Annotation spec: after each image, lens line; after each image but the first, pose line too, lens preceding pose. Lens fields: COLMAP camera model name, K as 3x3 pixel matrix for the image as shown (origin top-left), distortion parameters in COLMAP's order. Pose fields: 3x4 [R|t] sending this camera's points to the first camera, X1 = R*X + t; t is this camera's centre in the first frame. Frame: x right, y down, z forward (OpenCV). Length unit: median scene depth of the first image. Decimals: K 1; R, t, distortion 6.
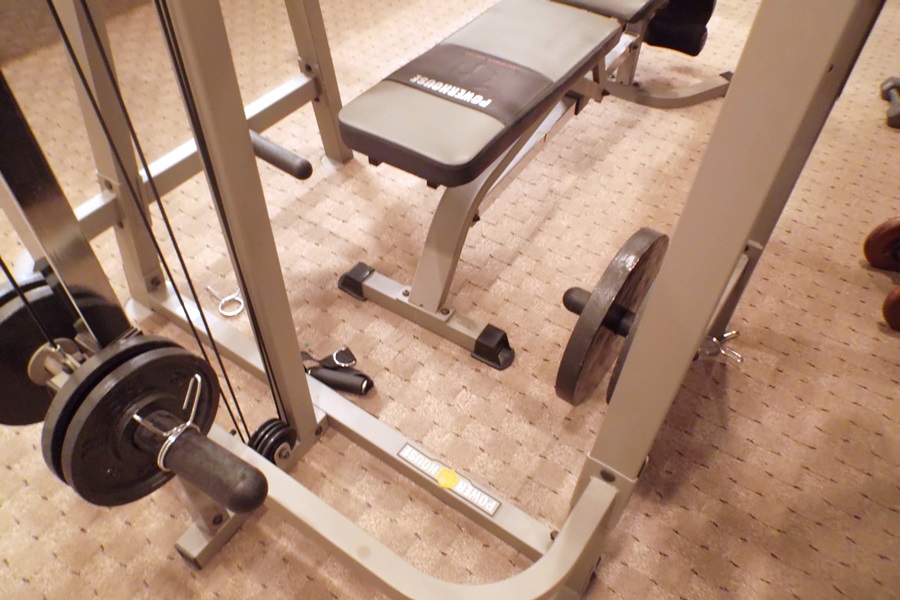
lens RADIAL K [[638.7, 0, 450.0], [0, 638.7, 300.0], [0, 0, 1]] dist [-0.013032, -0.004813]
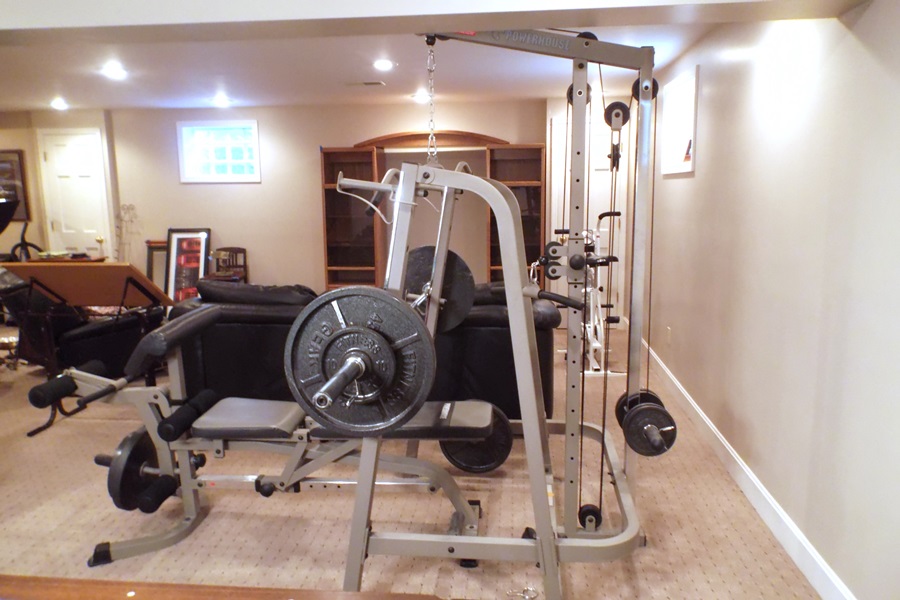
lens RADIAL K [[661.7, 0, 450.0], [0, 661.7, 300.0], [0, 0, 1]] dist [-0.005504, -0.001828]
pose [[-0.458634, -0.167128, 0.872768, -1.628041], [0.666665, 0.584676, 0.462289, -1.342732], [-0.587548, 0.793865, -0.156734, 0.880318]]
